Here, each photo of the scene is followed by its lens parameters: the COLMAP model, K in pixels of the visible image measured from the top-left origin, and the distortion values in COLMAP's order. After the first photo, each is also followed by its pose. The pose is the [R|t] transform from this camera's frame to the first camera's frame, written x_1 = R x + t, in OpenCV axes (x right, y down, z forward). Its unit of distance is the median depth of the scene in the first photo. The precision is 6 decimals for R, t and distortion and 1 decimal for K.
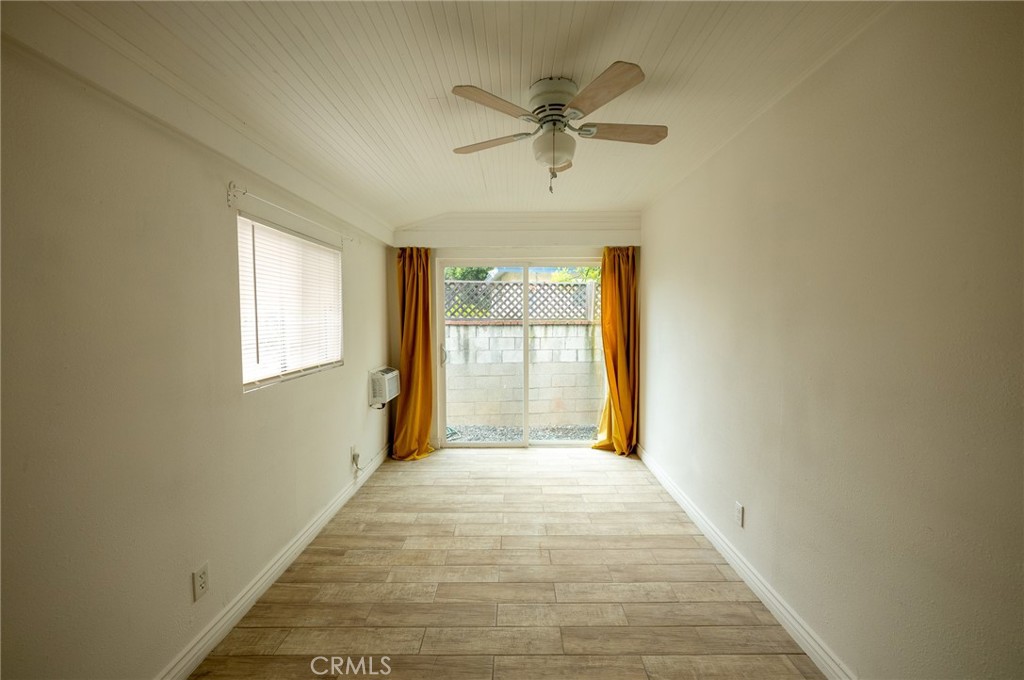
lens RADIAL K [[443.5, 0, 510.2], [0, 443.5, 316.1], [0, 0, 1]] dist [-0.000295, -0.000053]
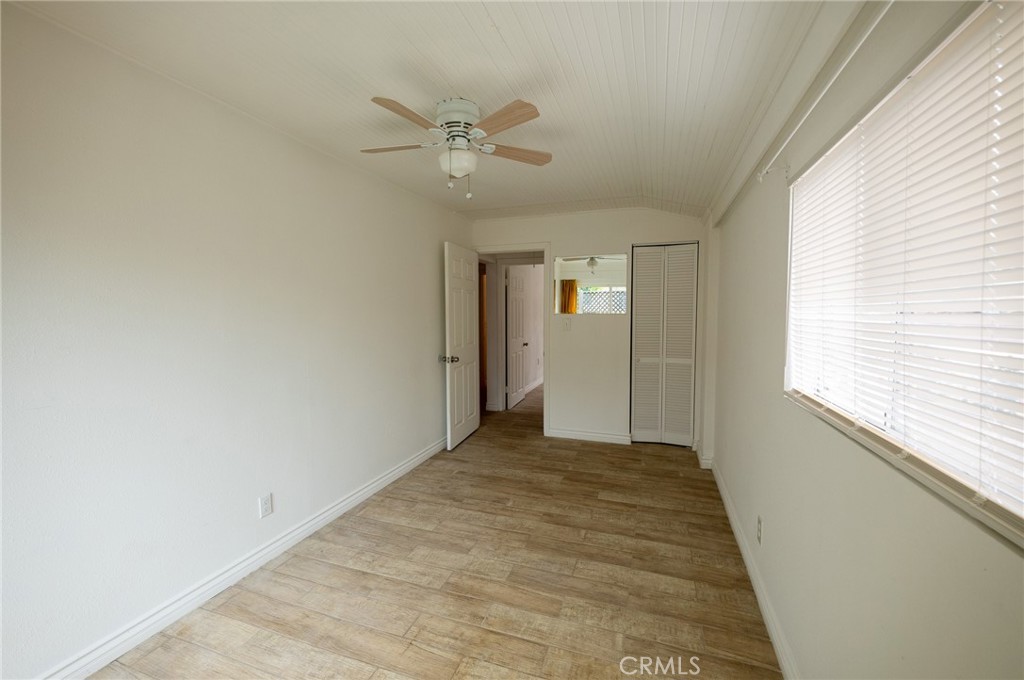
lens RADIAL K [[405.7, 0, 512.0], [0, 405.7, 340.0], [0, 0, 1]] dist [0.001891, -0.000006]
pose [[-0.950196, -0.019602, 0.311035, -0.312678], [0.002177, 0.997578, 0.069520, 0.007642], [-0.311644, 0.066735, -0.947852, 1.759471]]
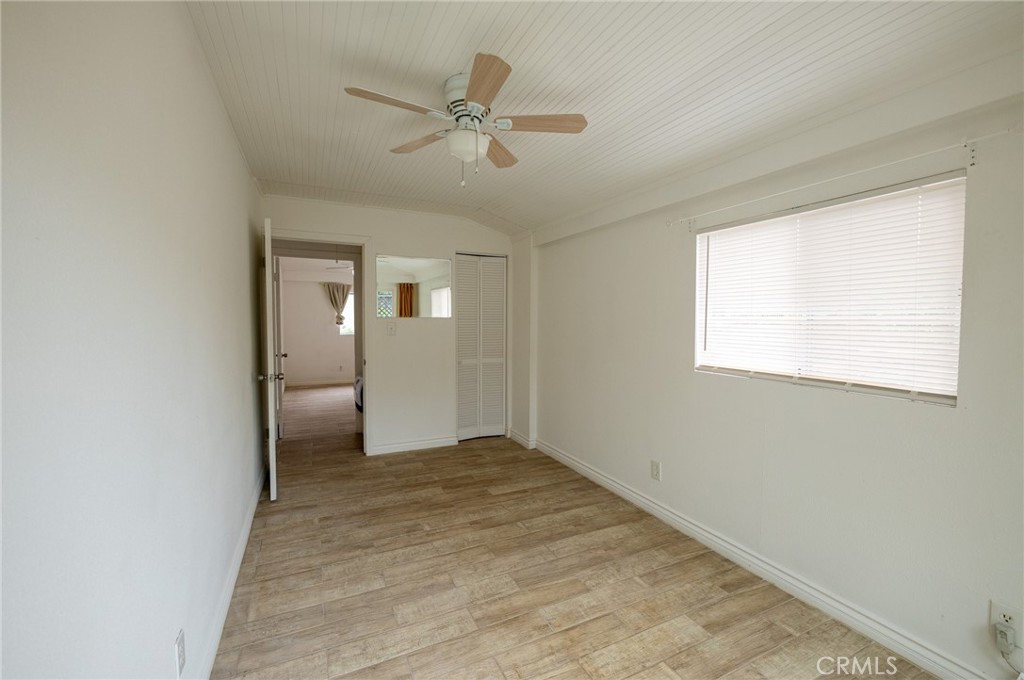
lens RADIAL K [[417.8, 0, 512.5], [0, 417.8, 337.0], [0, 0, 1]] dist [0.000512, -0.000303]
pose [[-0.898179, 0.014043, -0.439405, 0.381385], [-0.005763, 0.999028, 0.043709, 0.021805], [0.439592, 0.041790, -0.897225, 1.723353]]
